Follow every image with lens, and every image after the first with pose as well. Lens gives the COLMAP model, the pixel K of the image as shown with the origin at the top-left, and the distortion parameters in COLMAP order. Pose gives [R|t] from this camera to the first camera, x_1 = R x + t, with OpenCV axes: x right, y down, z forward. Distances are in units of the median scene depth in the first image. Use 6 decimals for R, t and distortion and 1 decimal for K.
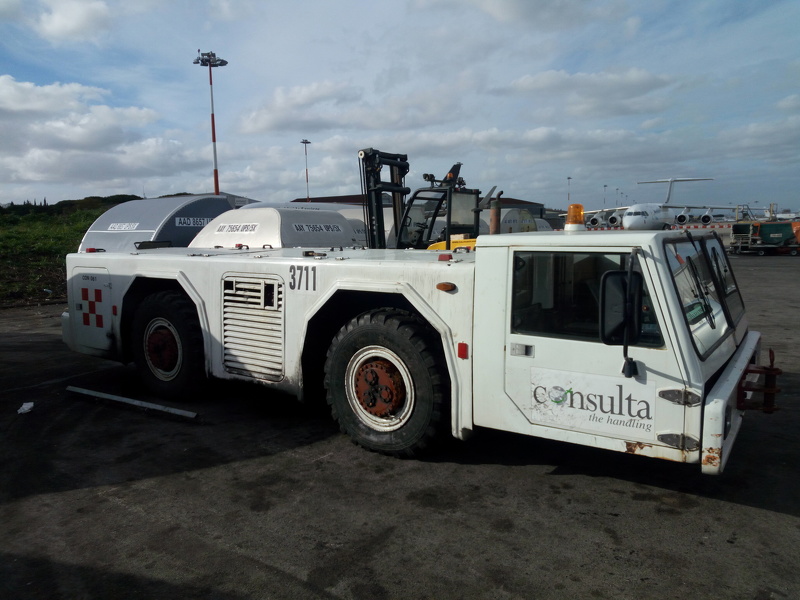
lens RADIAL K [[579.6, 0, 394.1], [0, 579.6, 296.6], [0, 0, 1]] dist [0.046565, -0.048922]
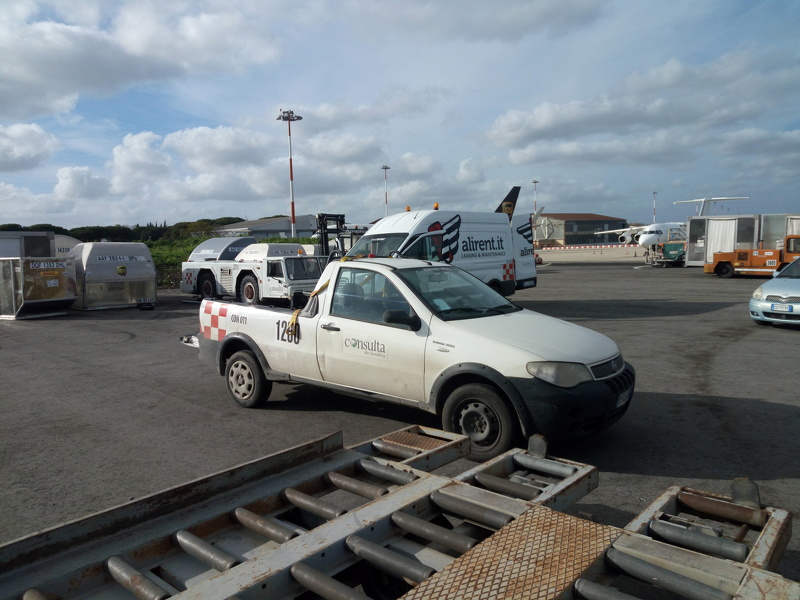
lens RADIAL K [[579.6, 0, 405.9], [0, 579.6, 298.8], [0, 0, 1]] dist [0.046565, -0.048922]
pose [[0.989949, 0.007063, -0.141246, 0.507325], [-0.010351, 0.999692, -0.022557, 0.085188], [0.141044, 0.023792, 0.989717, -0.909666]]
